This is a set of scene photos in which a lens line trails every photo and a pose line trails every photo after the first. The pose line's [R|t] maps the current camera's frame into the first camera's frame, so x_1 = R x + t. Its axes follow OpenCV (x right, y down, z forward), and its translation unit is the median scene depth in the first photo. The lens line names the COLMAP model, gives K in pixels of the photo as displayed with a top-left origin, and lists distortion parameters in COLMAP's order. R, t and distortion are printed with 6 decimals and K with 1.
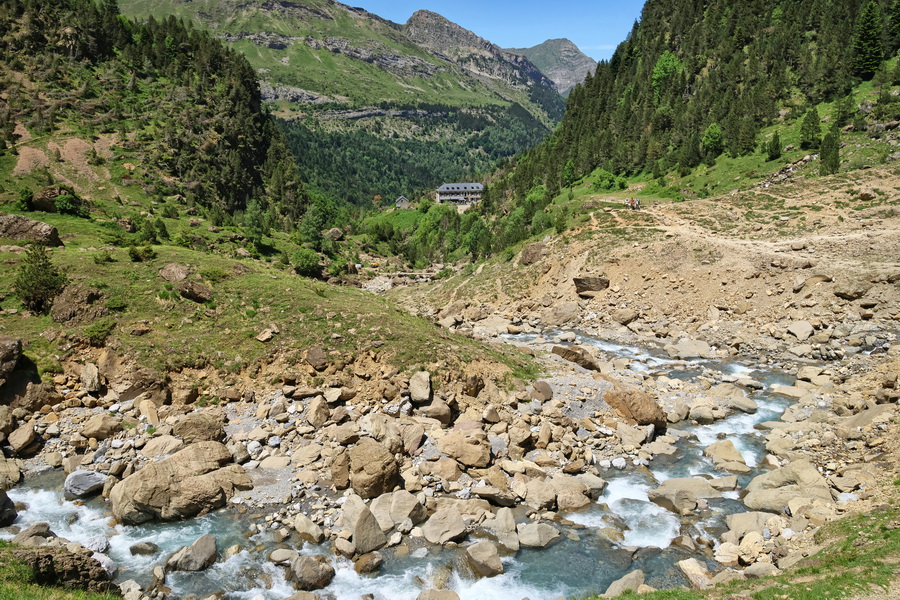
lens RADIAL K [[735.0, 0, 447.2], [0, 735.0, 297.5], [0, 0, 1]] dist [0.007545, -0.001108]
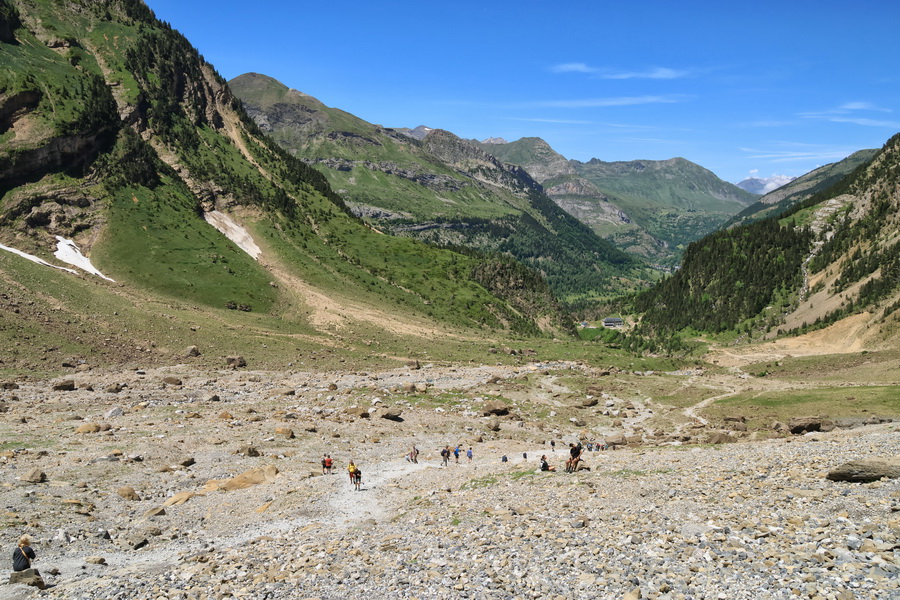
lens RADIAL K [[735.0, 0, 447.2], [0, 735.0, 297.5], [0, 0, 1]] dist [0.007545, -0.001108]
pose [[0.998029, 0.003417, 0.062662, -0.130529], [0.002223, 0.995965, -0.089713, -0.000113], [-0.062716, 0.089676, 0.993994, -0.273019]]
